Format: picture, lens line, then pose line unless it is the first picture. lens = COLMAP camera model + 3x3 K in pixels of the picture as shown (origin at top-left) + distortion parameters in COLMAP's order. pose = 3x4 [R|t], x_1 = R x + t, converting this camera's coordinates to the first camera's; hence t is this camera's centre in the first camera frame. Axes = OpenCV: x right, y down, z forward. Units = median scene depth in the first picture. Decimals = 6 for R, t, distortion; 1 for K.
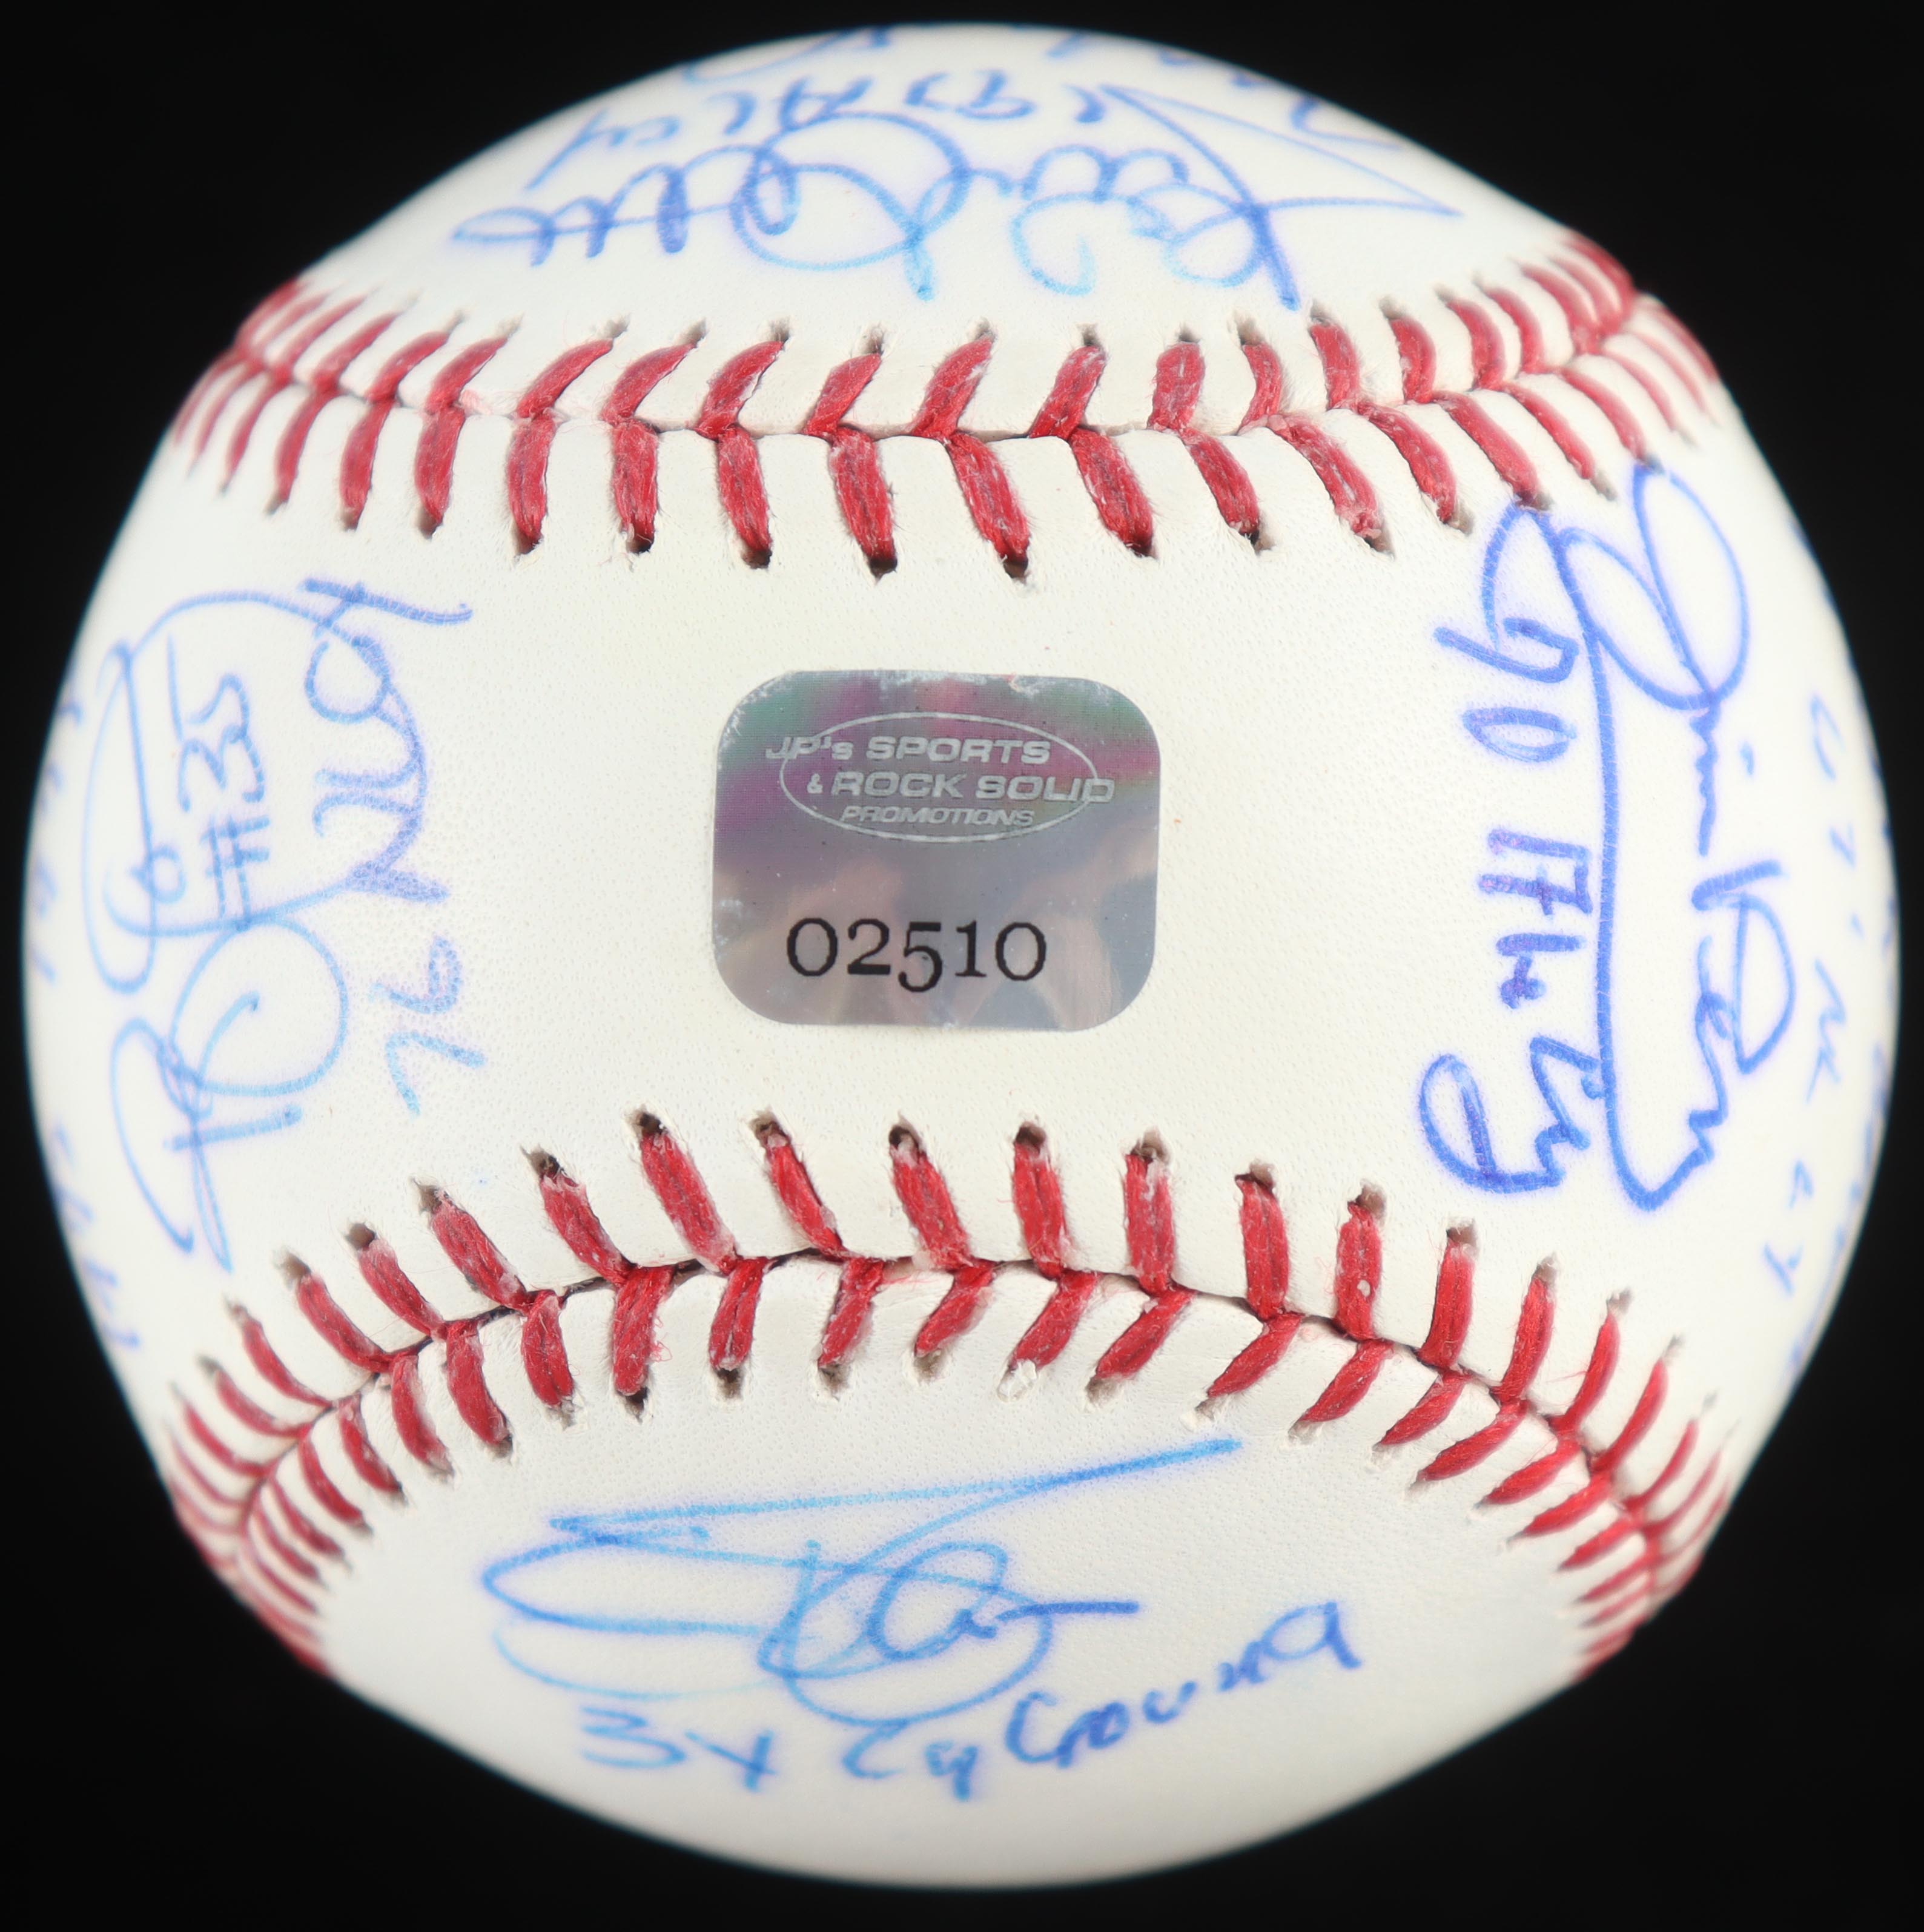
lens RADIAL K [[6273.4, 0, 961.9], [0, 6273.4, 966.2], [0, 0, 1]] dist [-0.015564, 0.000000]
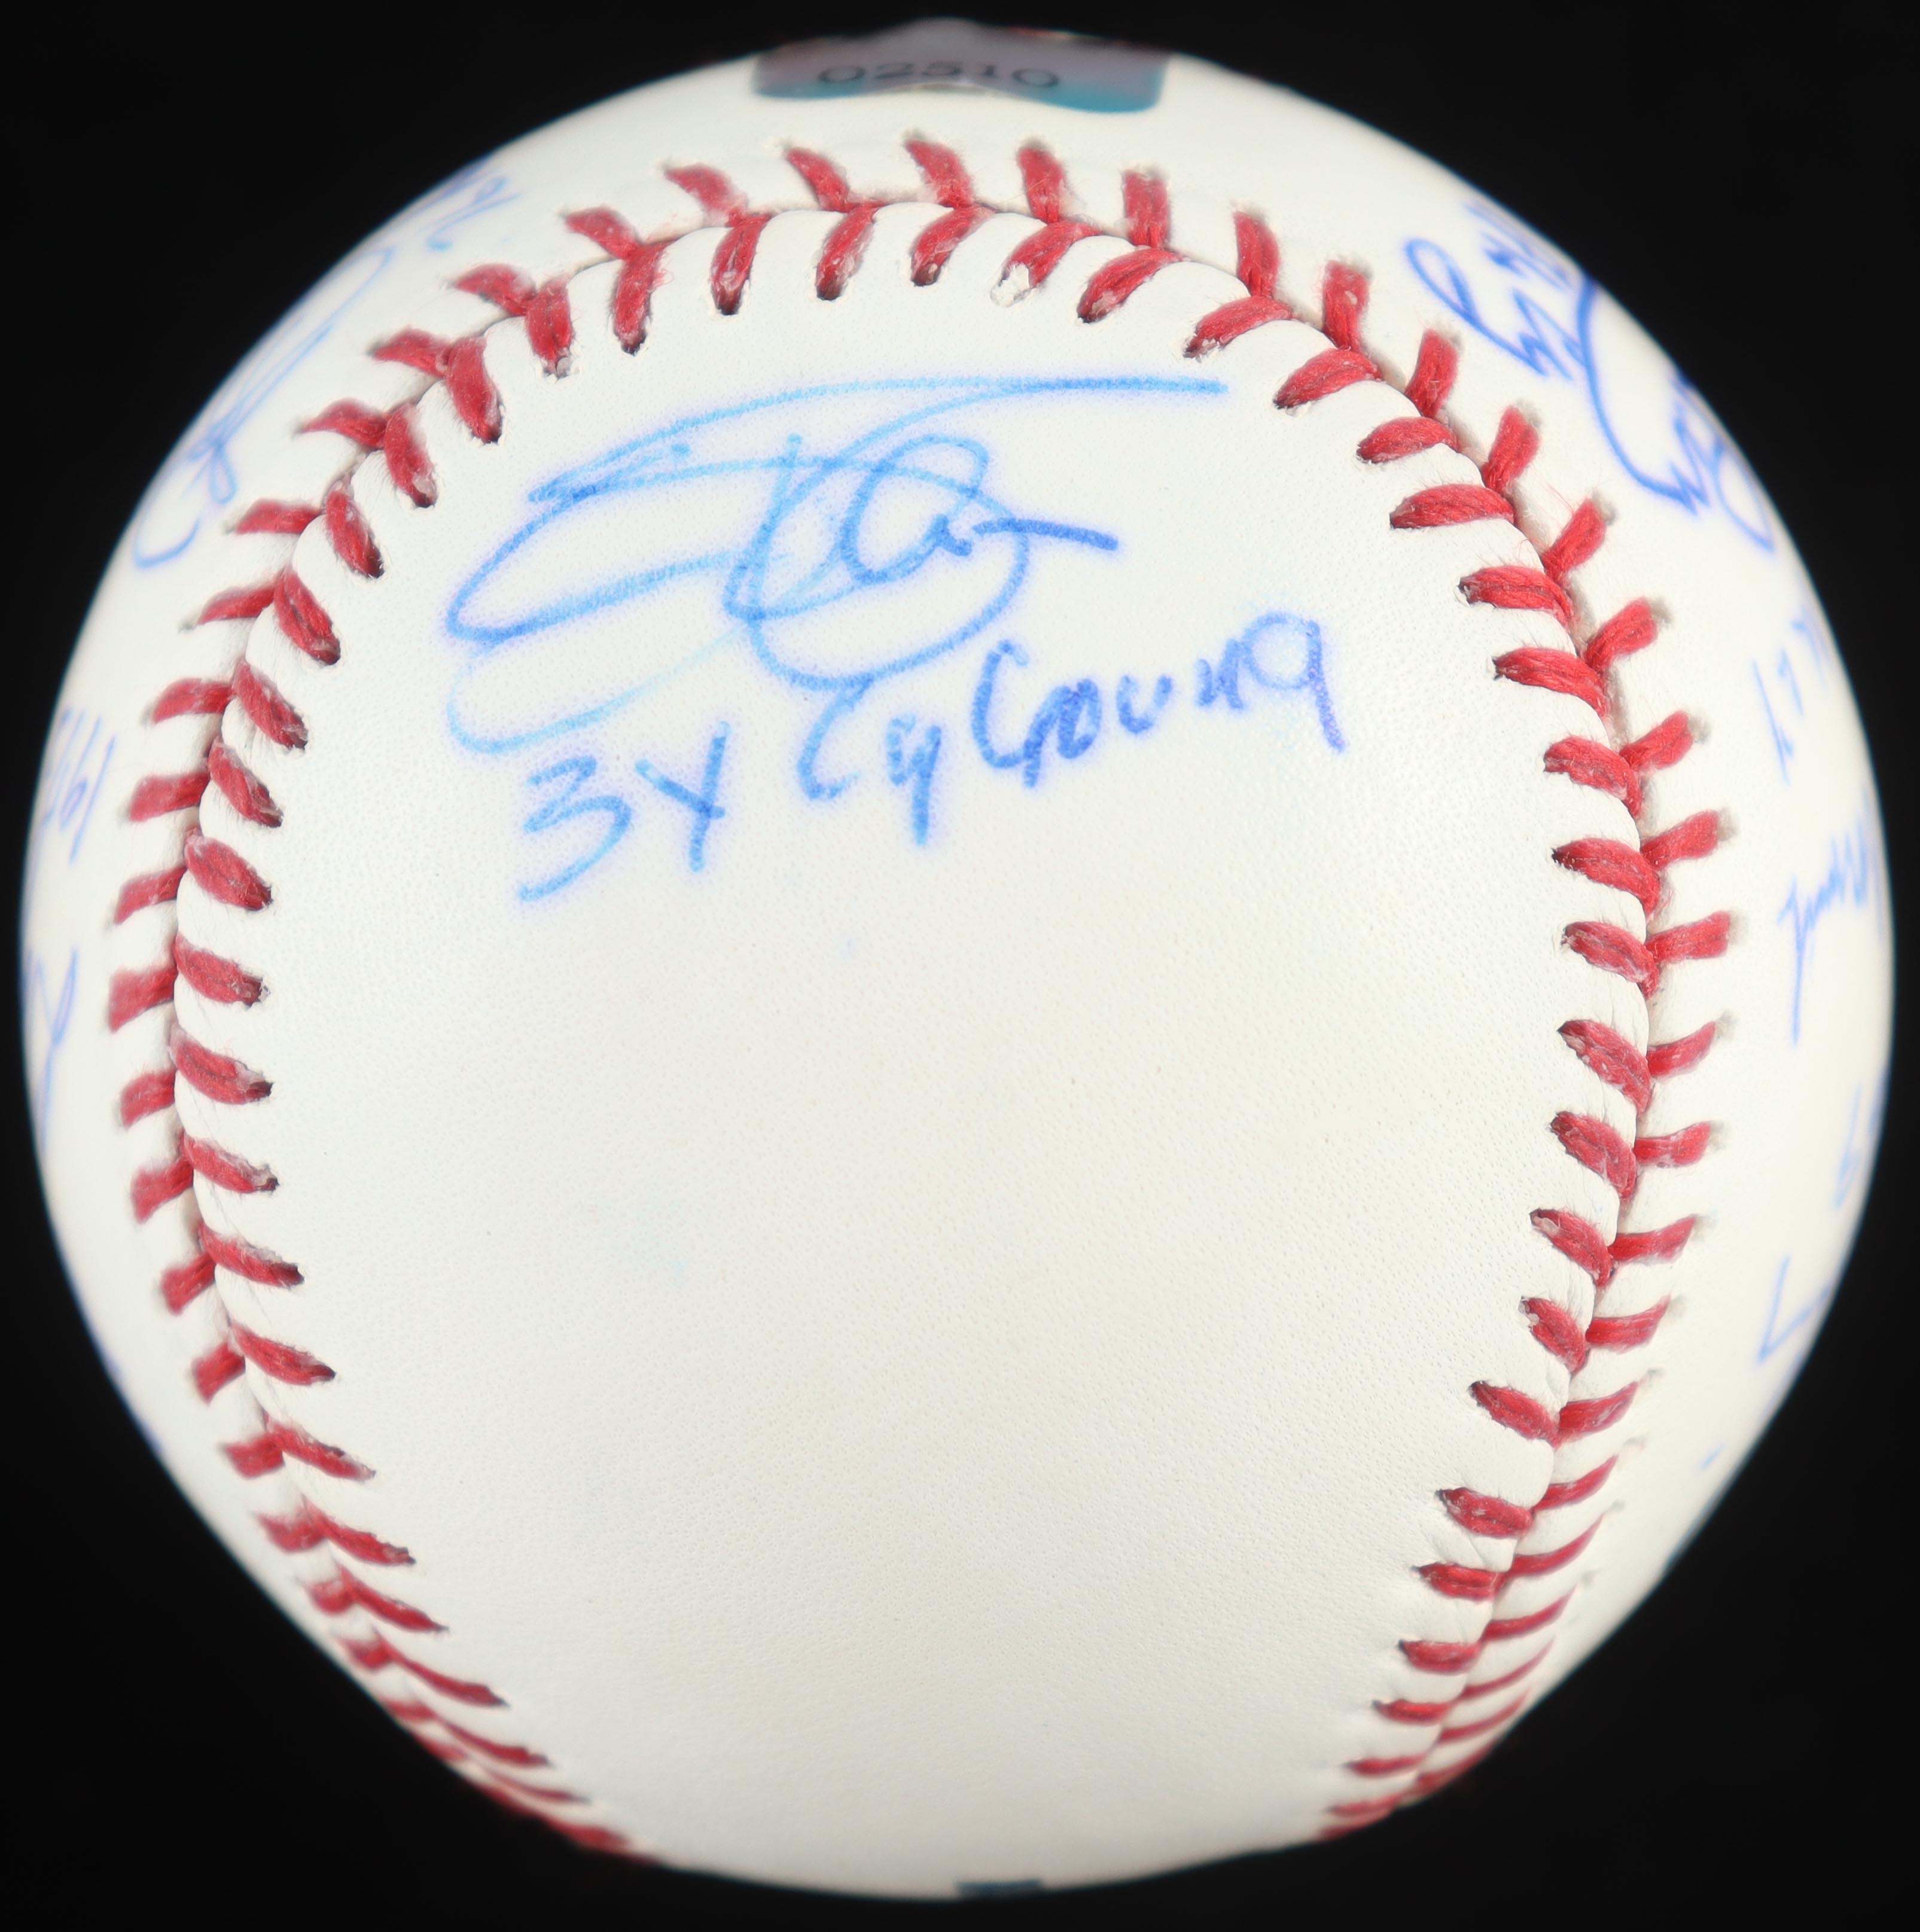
lens RADIAL K [[6272.6, 0, 960.4], [0, 6272.6, 966.2], [0, 0, 1]] dist [-0.015564, 0.000000]
pose [[0.997888, 0.054451, -0.035426, 0.042081], [-0.061431, 0.613661, -0.787176, 0.919840], [-0.021123, 0.787690, 0.615710, 0.450586]]
